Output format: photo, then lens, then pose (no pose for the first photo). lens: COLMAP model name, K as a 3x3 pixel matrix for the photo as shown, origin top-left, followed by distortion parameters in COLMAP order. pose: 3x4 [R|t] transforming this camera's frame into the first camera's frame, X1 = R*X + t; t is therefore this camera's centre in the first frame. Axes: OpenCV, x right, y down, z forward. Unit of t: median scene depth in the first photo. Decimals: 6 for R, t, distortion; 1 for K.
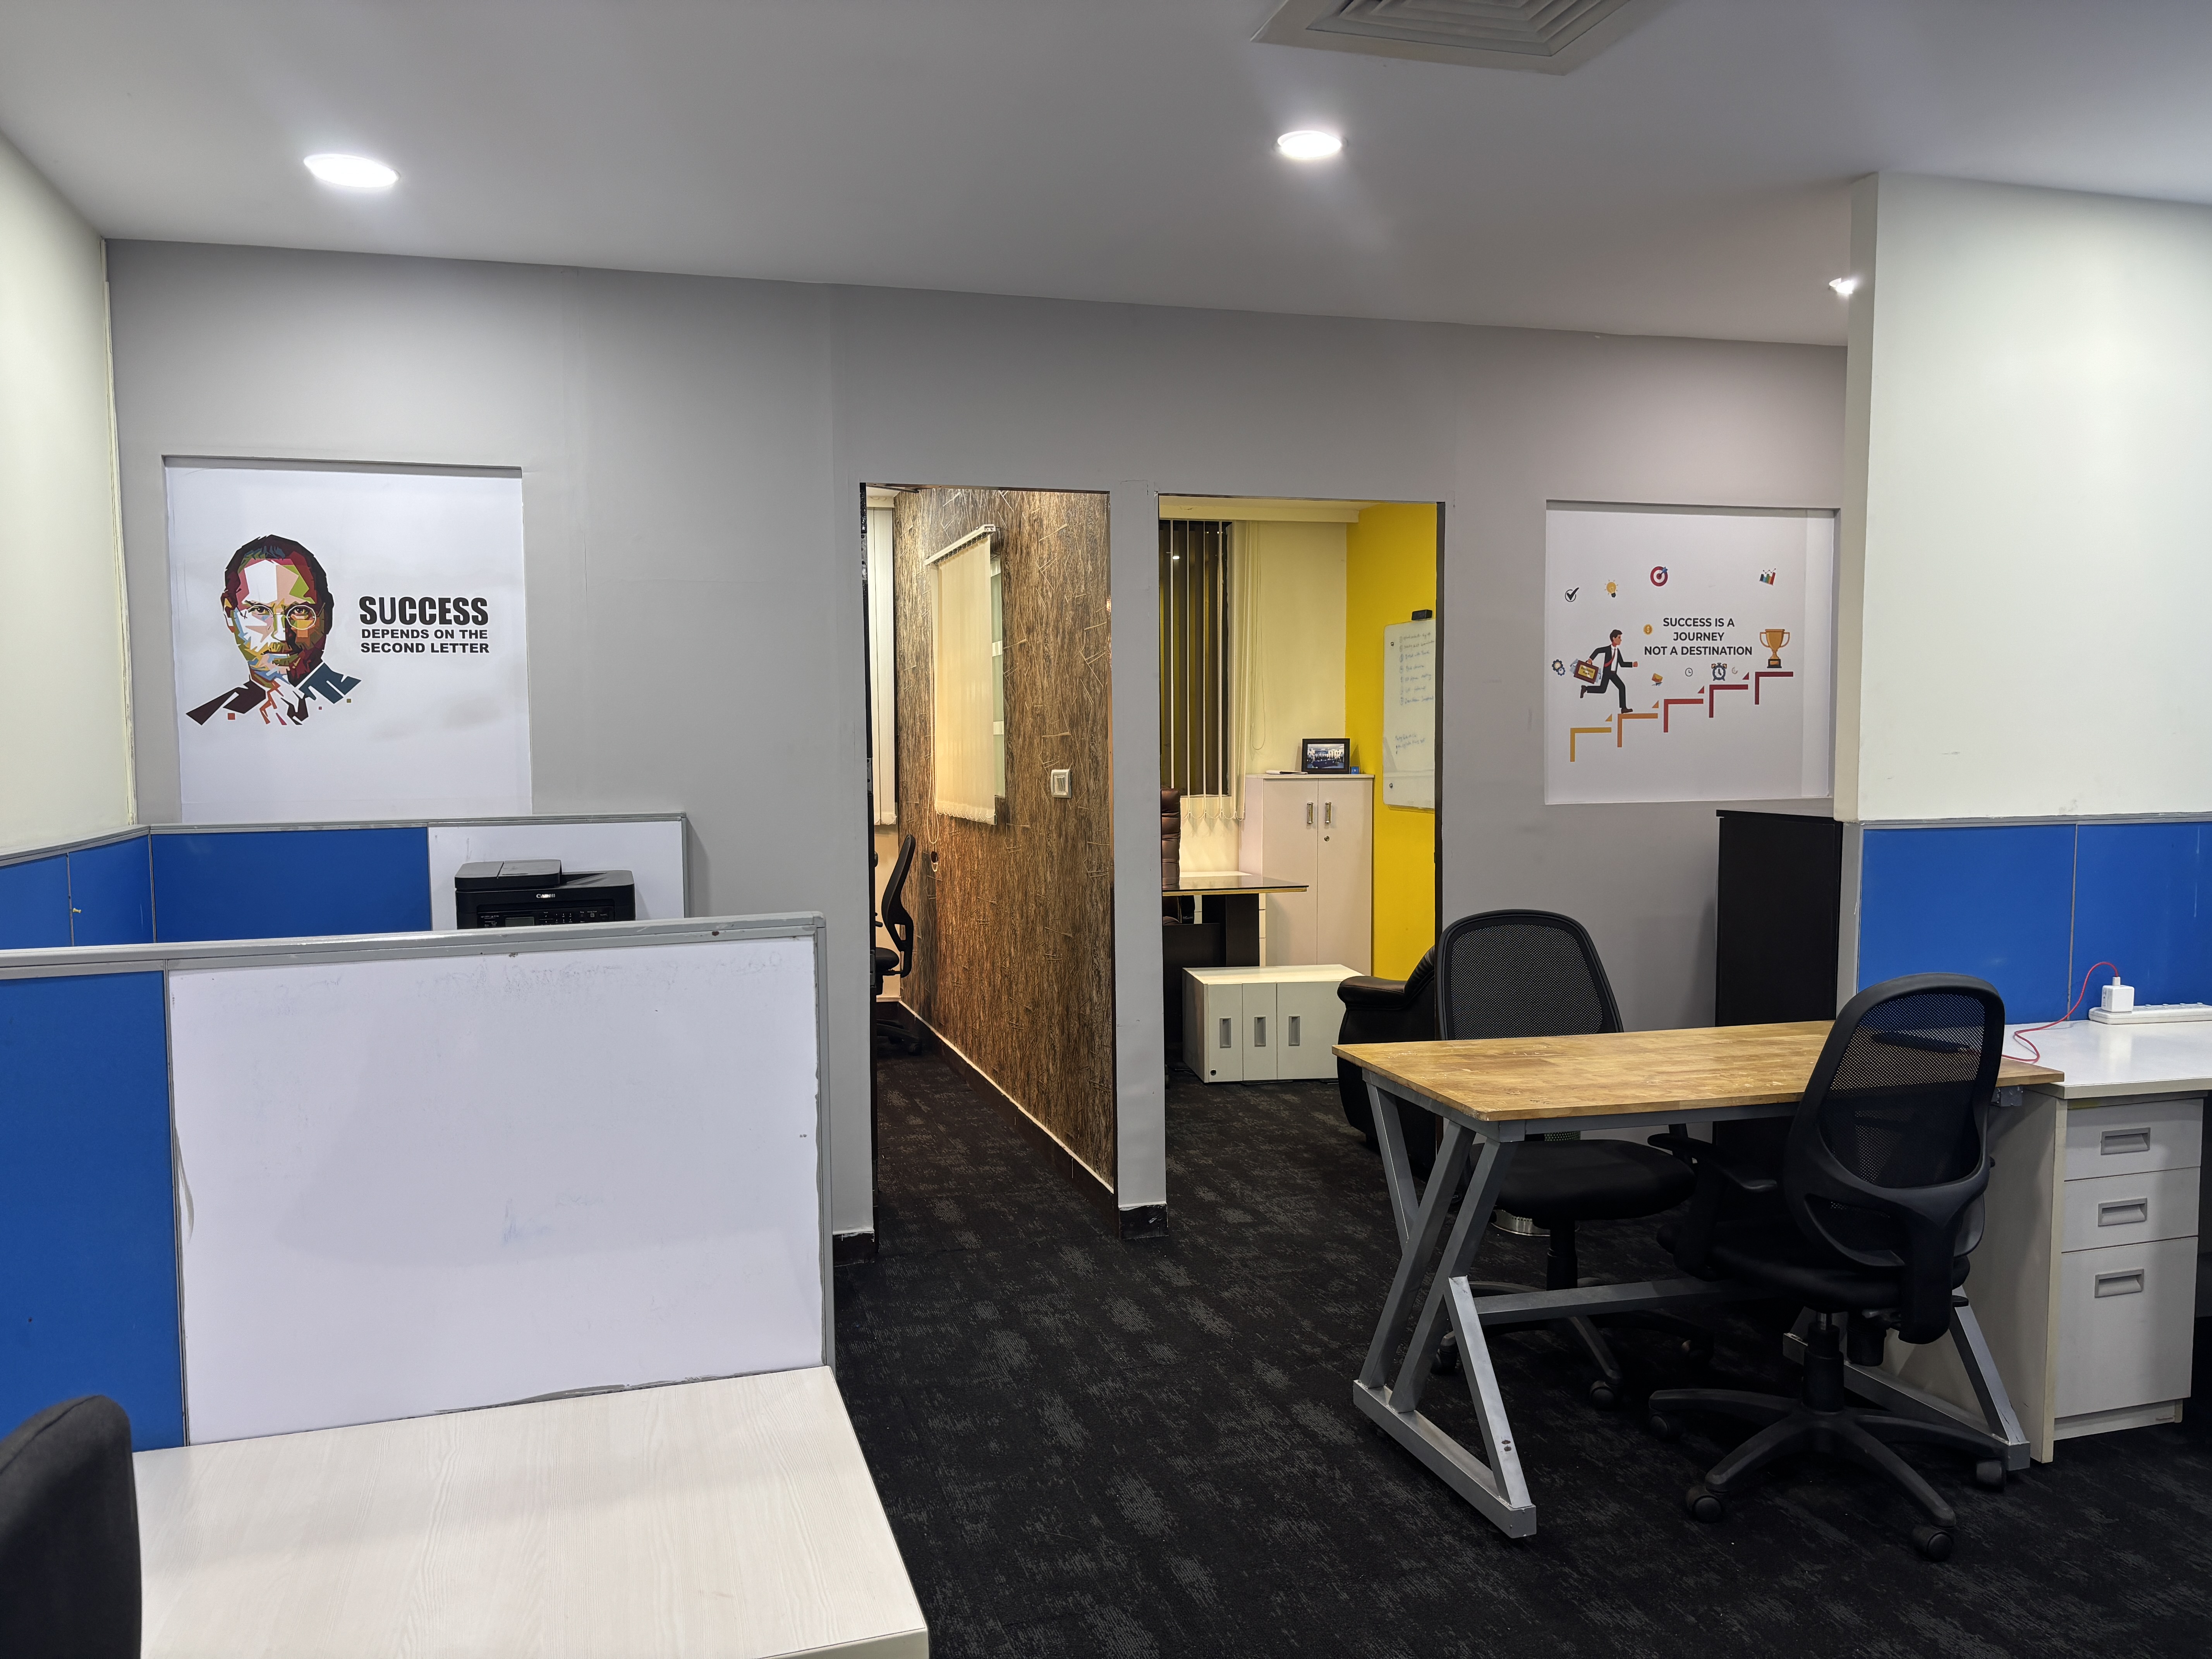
lens RADIAL K [[1696.8, 0, 1113.5], [0, 1696.8, 867.5], [0, 0, 1]] dist [0.123495, -0.173644]
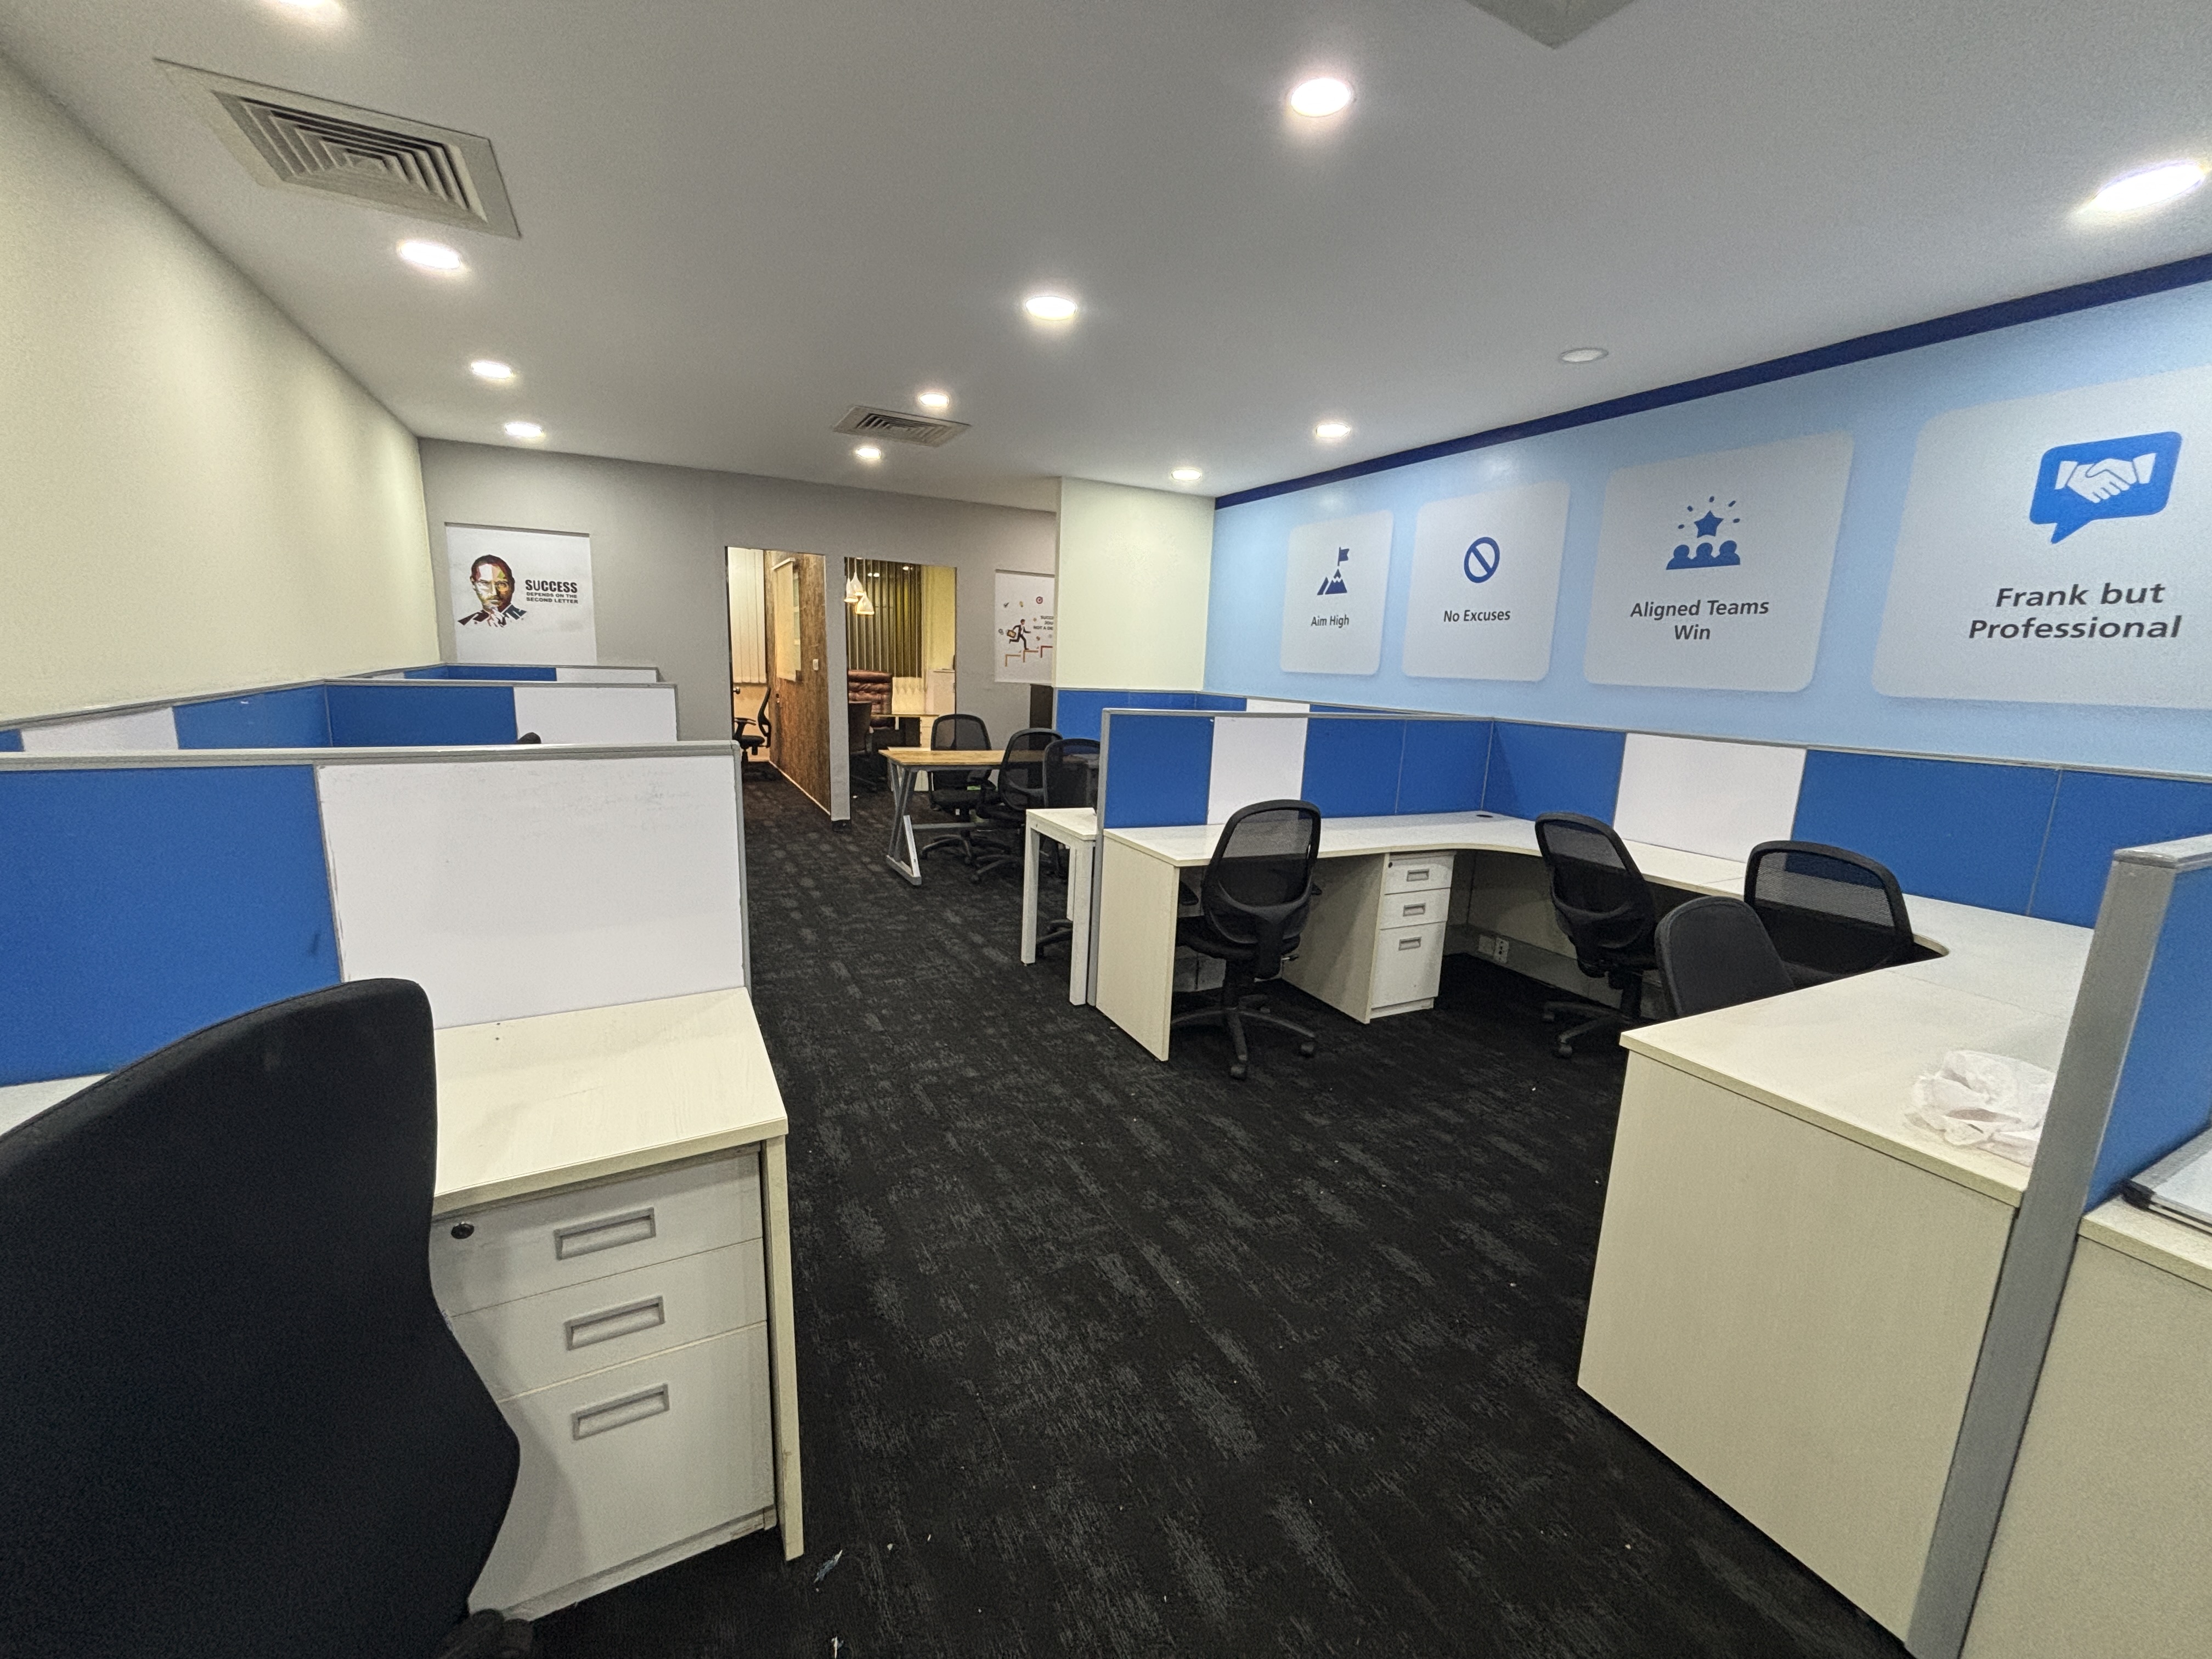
lens RADIAL K [[893.6, 0, 1106.0], [0, 893.6, 829.5], [0, 0, 1]] dist [0.028018, -0.015031]
pose [[0.981548, 0.012119, 0.190829, 0.181589], [-0.033554, 0.993421, 0.109494, 0.043761], [-0.188247, -0.113877, 0.975497, -0.567698]]
